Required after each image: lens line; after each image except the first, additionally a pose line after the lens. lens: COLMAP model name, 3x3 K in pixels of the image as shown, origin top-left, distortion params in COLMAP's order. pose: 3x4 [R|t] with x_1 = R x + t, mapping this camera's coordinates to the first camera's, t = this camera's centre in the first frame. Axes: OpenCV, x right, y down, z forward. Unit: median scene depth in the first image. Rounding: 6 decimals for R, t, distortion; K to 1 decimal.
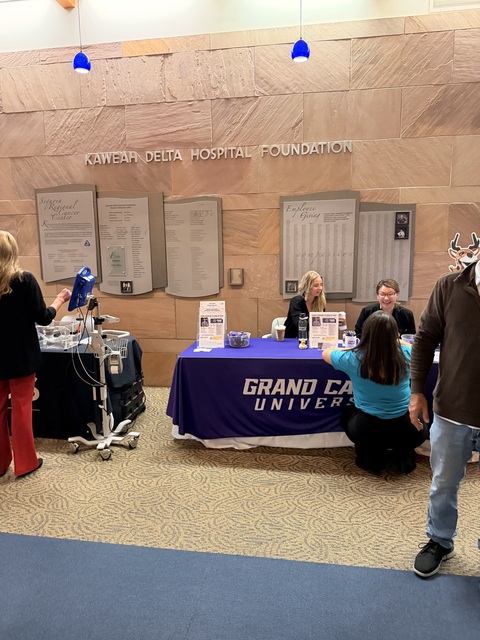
lens RADIAL K [[450.3, 0, 239.5], [0, 450.3, 317.7], [0, 0, 1]] dist [0.033920, -0.052445]
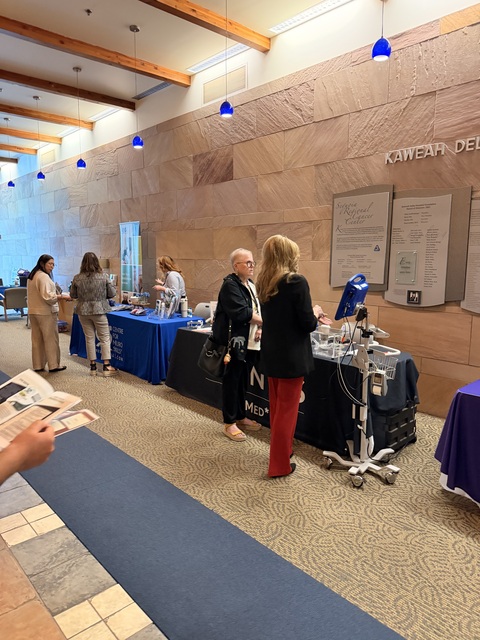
lens RADIAL K [[450.3, 0, 235.4], [0, 450.3, 320.5], [0, 0, 1]] dist [0.033920, -0.052445]
pose [[0.782143, 0.104578, -0.614260, 0.027752], [-0.107877, 0.993655, 0.031809, -0.015112], [0.613689, 0.041385, 0.788462, 0.096946]]
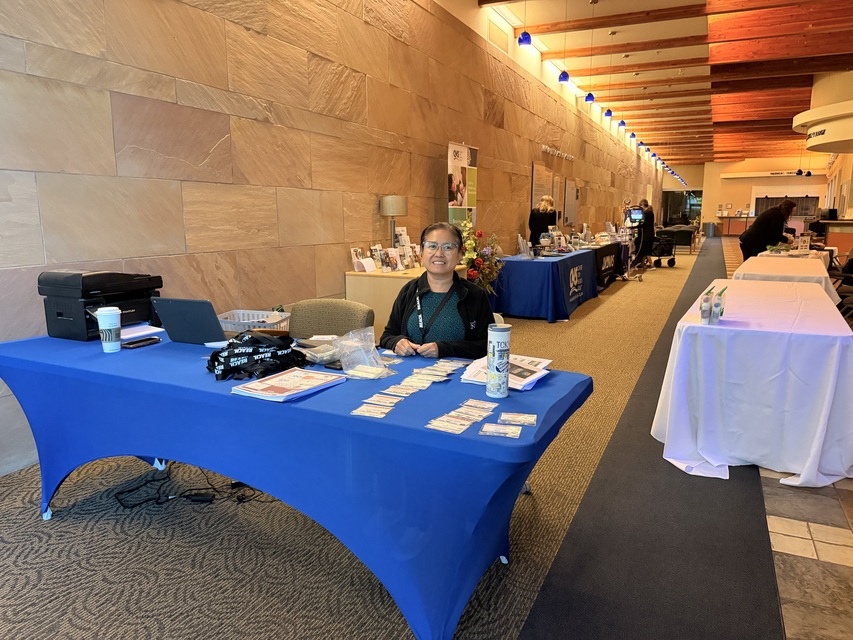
lens RADIAL K [[600.2, 0, 431.0], [0, 600.2, 315.3], [0, 0, 1]] dist [0.033920, -0.052445]
pose [[0.254619, -0.153803, 0.954732, -3.083630], [0.144342, 0.982256, 0.119742, -0.053234], [-0.956208, 0.107319, 0.272301, 0.925487]]
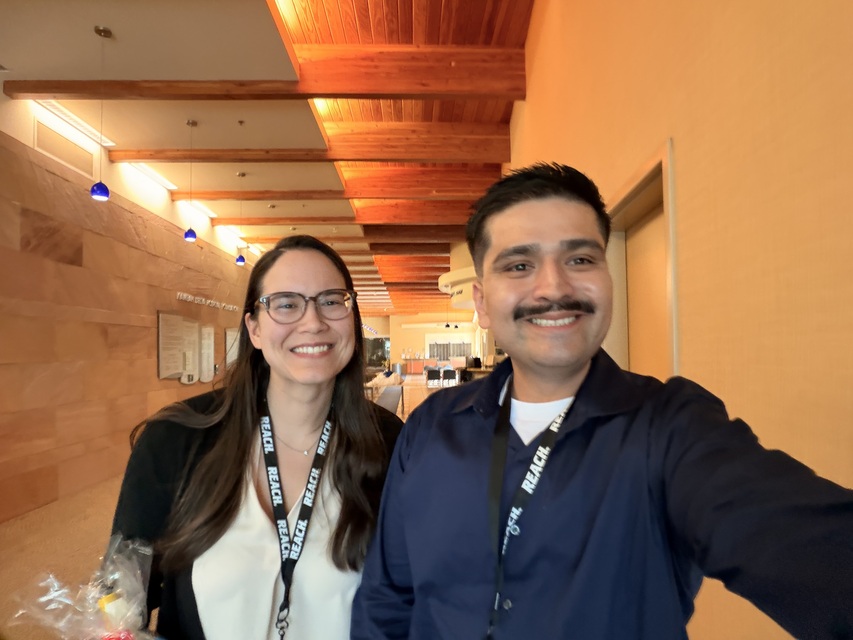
lens RADIAL K [[492.8, 0, 426.3], [0, 492.8, 323.4], [0, 0, 1]] dist [0.000168, 0.000572]
pose [[-0.201292, 0.065678, 0.977327, -2.329329], [0.164245, 0.985887, -0.032425, -0.072004], [-0.965663, 0.153994, -0.209239, 0.609845]]
